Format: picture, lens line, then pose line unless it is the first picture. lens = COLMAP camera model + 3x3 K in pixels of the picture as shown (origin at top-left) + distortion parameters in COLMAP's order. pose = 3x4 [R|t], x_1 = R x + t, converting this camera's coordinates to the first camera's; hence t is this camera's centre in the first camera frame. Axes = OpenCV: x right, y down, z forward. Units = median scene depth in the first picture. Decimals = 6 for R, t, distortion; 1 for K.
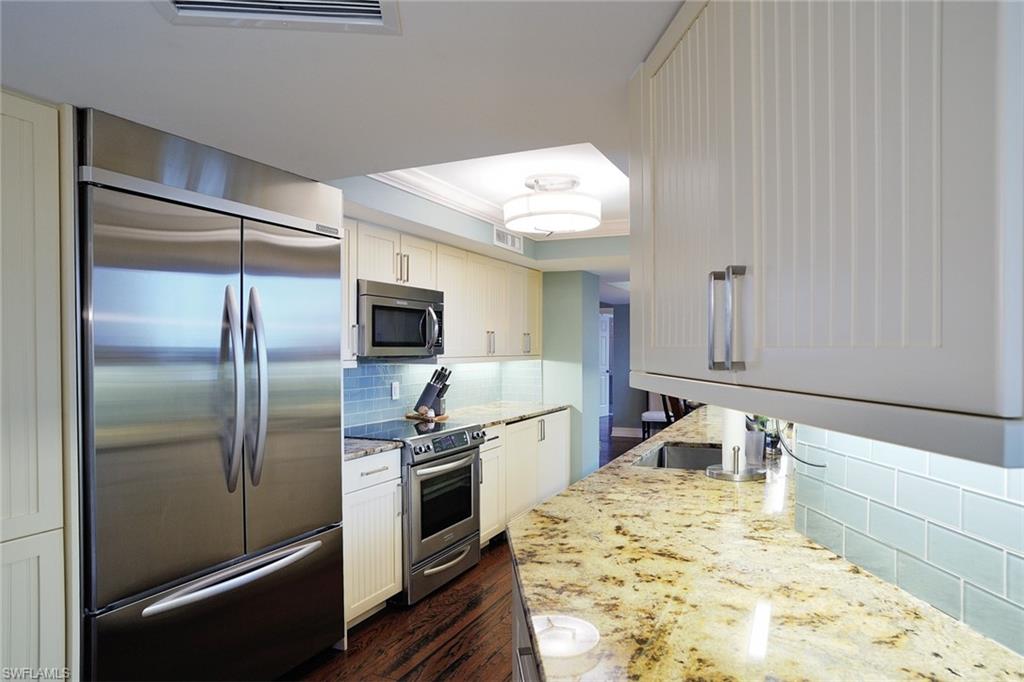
lens RADIAL K [[611.6, 0, 610.0], [0, 611.6, 355.8], [0, 0, 1]] dist [-0.003854, 0.000854]
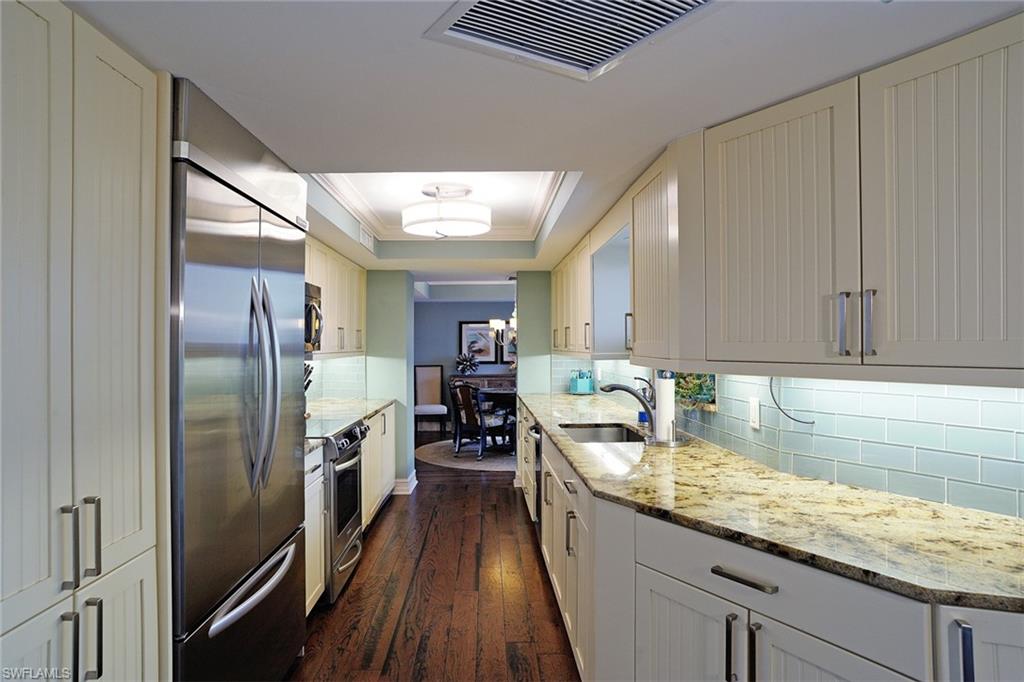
lens RADIAL K [[571.6, 0, 555.5], [0, 571.6, 340.7], [0, 0, 1]] dist [0.002742, 0.000474]
pose [[0.907318, 0.002868, 0.420436, -0.374136], [0.005665, 0.999803, -0.019046, 0.002238], [-0.420407, 0.019662, 0.907122, -0.000221]]
